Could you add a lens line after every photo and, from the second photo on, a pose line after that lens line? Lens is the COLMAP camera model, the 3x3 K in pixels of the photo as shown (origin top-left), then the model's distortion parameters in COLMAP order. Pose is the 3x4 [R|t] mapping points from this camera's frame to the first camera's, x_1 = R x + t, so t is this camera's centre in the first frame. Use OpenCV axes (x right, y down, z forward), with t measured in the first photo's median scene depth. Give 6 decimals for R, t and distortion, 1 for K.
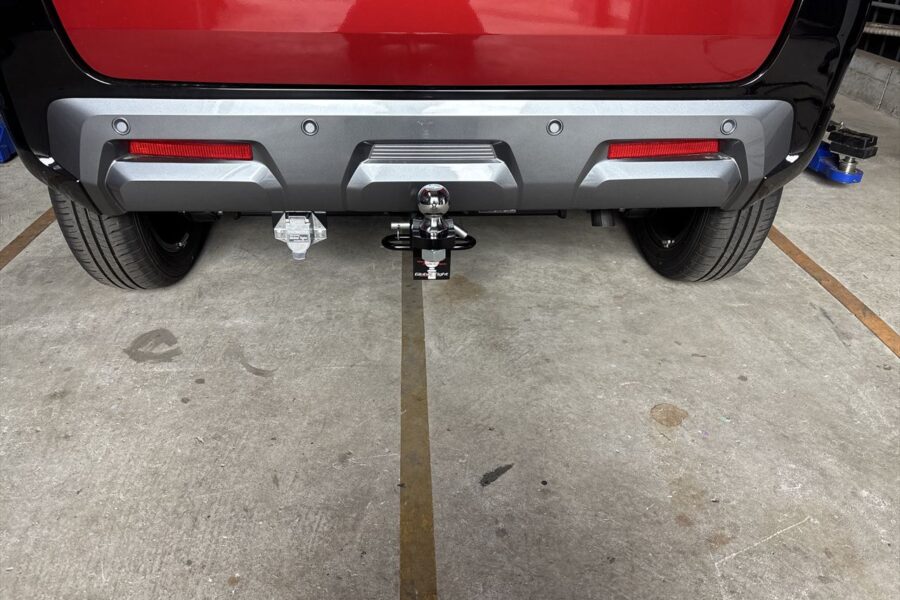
lens RADIAL K [[667.9, 0, 444.6], [0, 667.9, 308.2], [0, 0, 1]] dist [0.046632, -0.066757]
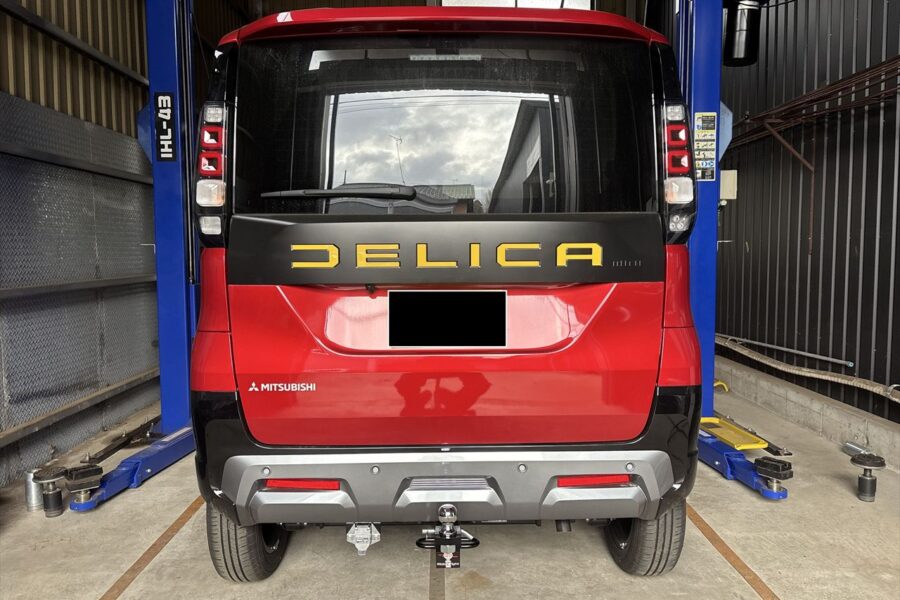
lens RADIAL K [[679.3, 0, 449.9], [0, 679.3, 303.8], [0, 0, 1]] dist [0.051890, -0.062810]
pose [[0.999015, -0.019293, -0.039962, 0.055984], [-0.000262, 0.897965, -0.440066, 0.098343], [0.044375, 0.439643, 0.897076, -0.639963]]
